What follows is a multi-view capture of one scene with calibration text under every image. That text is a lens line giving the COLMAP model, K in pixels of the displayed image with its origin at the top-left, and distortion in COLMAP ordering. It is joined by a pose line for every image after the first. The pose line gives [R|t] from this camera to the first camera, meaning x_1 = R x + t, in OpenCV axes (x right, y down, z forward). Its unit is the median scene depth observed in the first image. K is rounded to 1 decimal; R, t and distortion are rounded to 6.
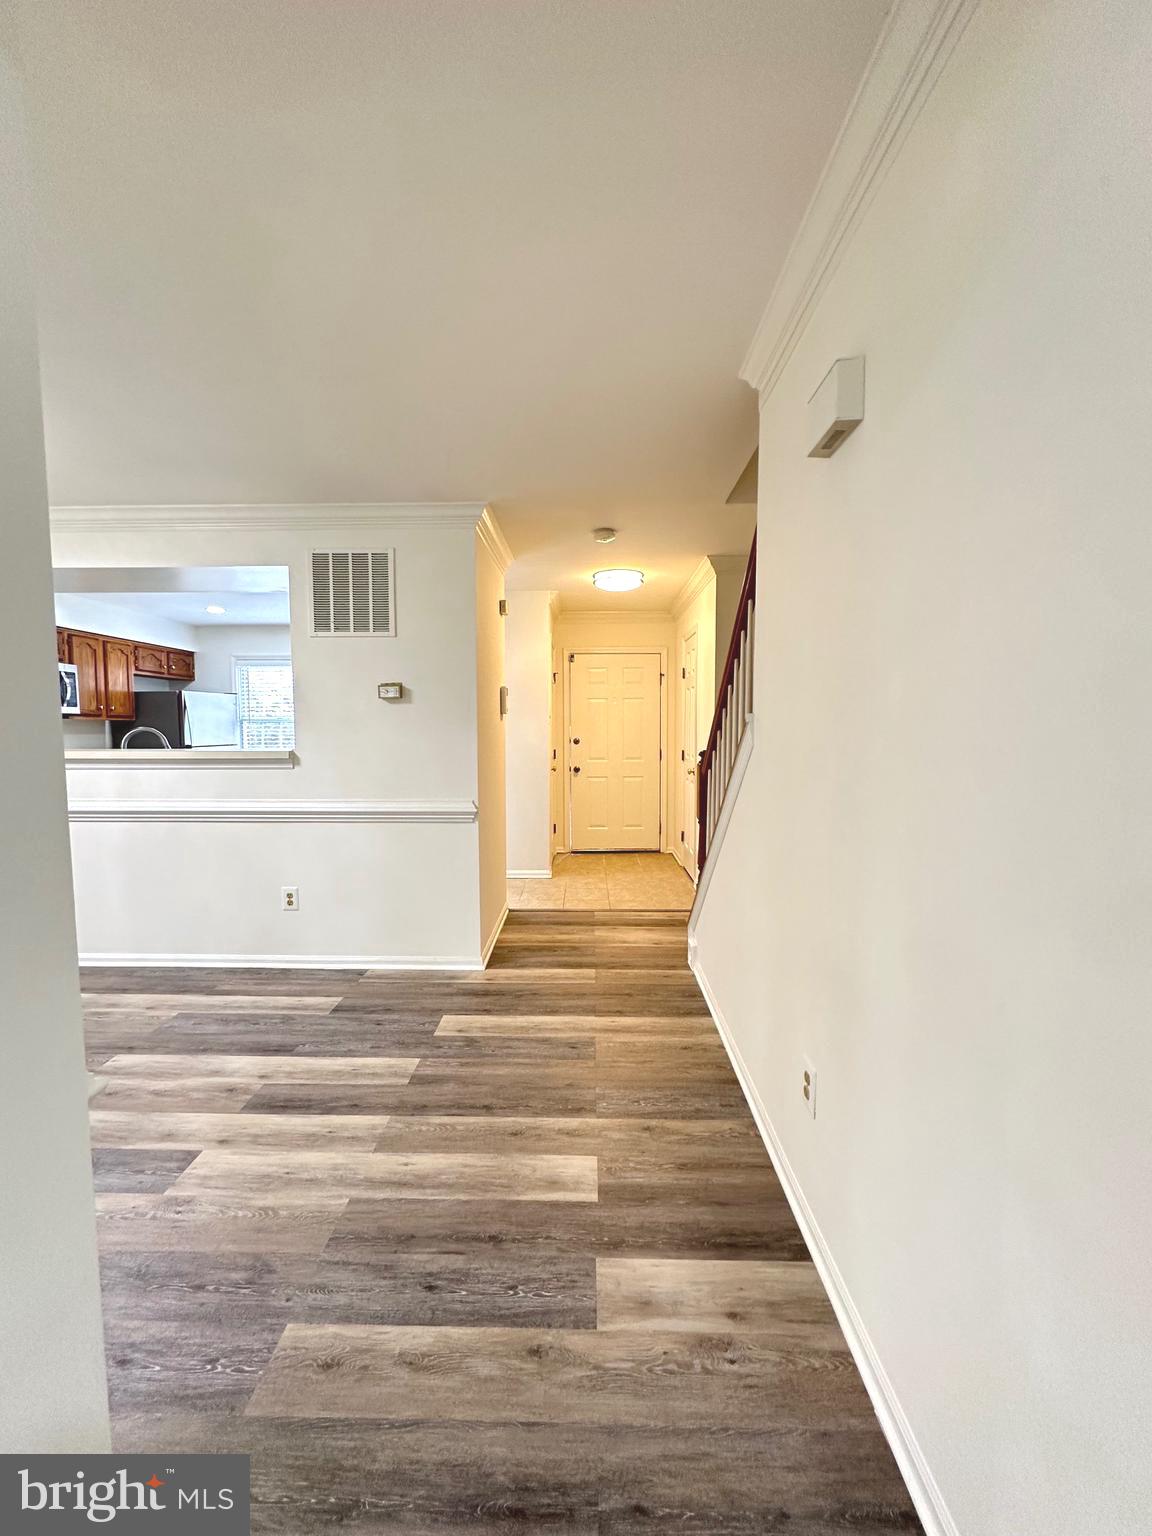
lens RADIAL K [[611.5, 0, 576.0], [0, 611.5, 768.0], [0, 0, 1]] dist [0.000628, 0.000200]
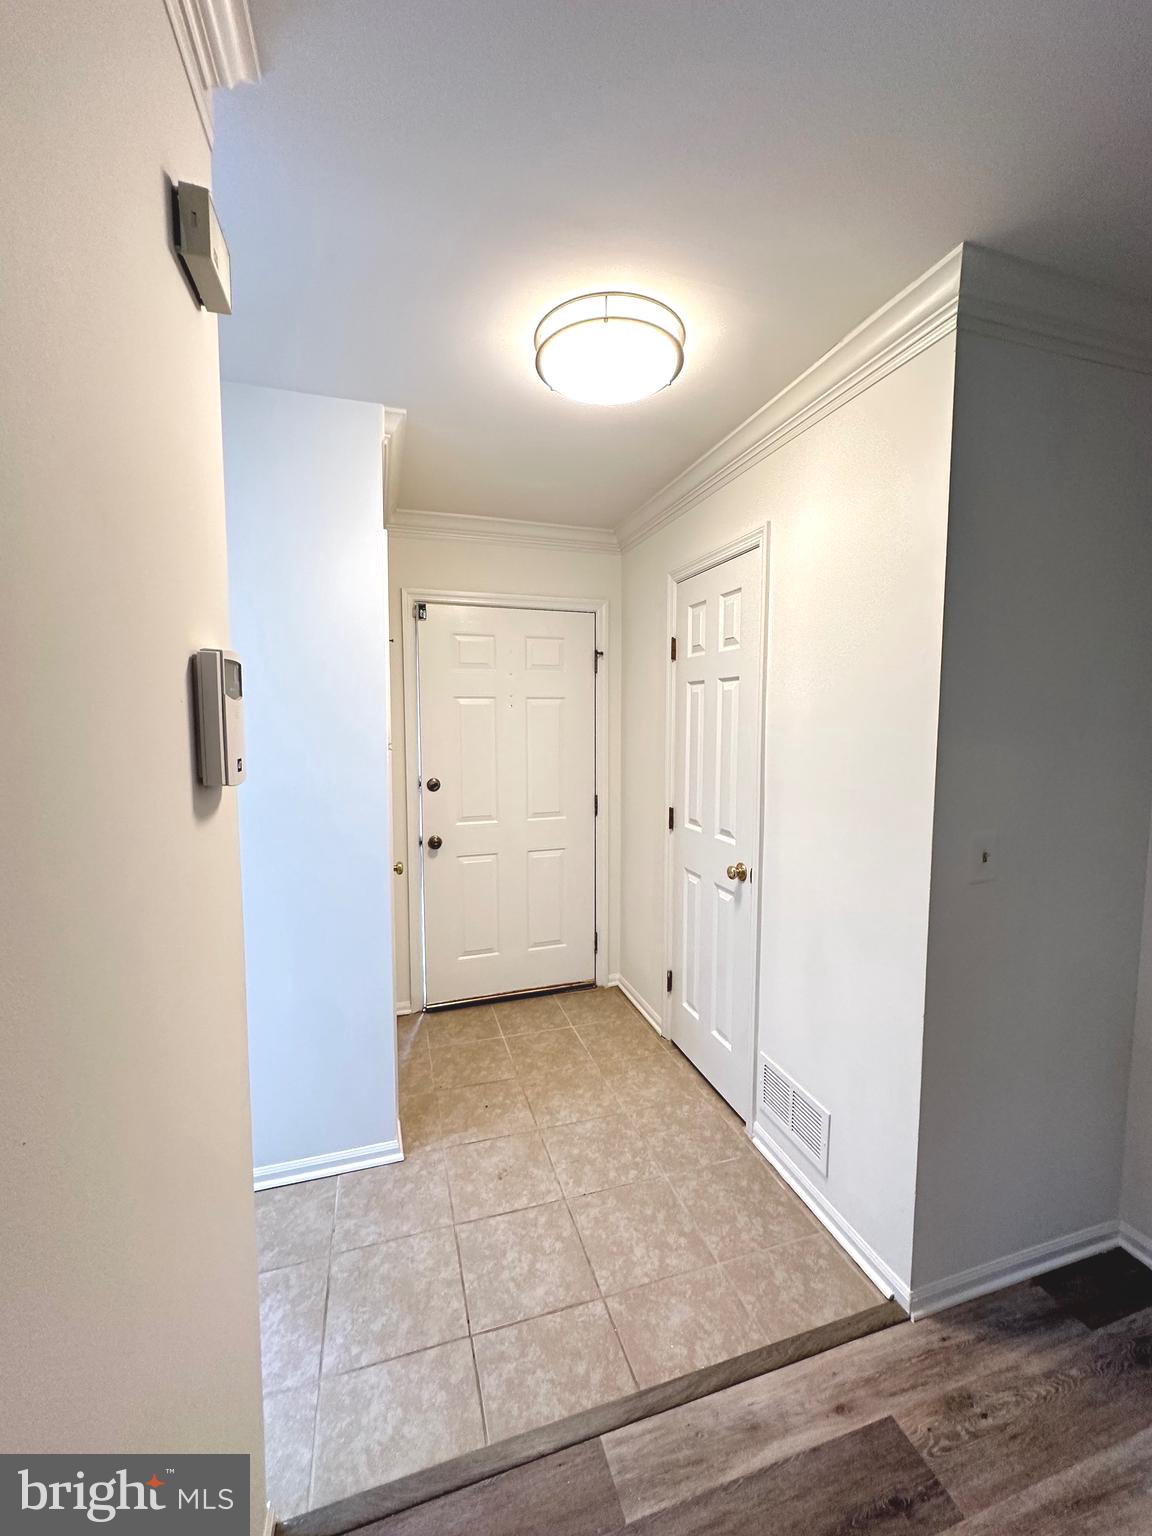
lens RADIAL K [[611.5, 0, 576.0], [0, 611.5, 768.0], [0, 0, 1]] dist [0.000628, 0.000200]
pose [[0.946721, -0.023585, 0.321190, -0.073032], [0.019196, 0.999674, 0.016826, -0.097282], [-0.321482, -0.009764, 0.946865, 0.780825]]
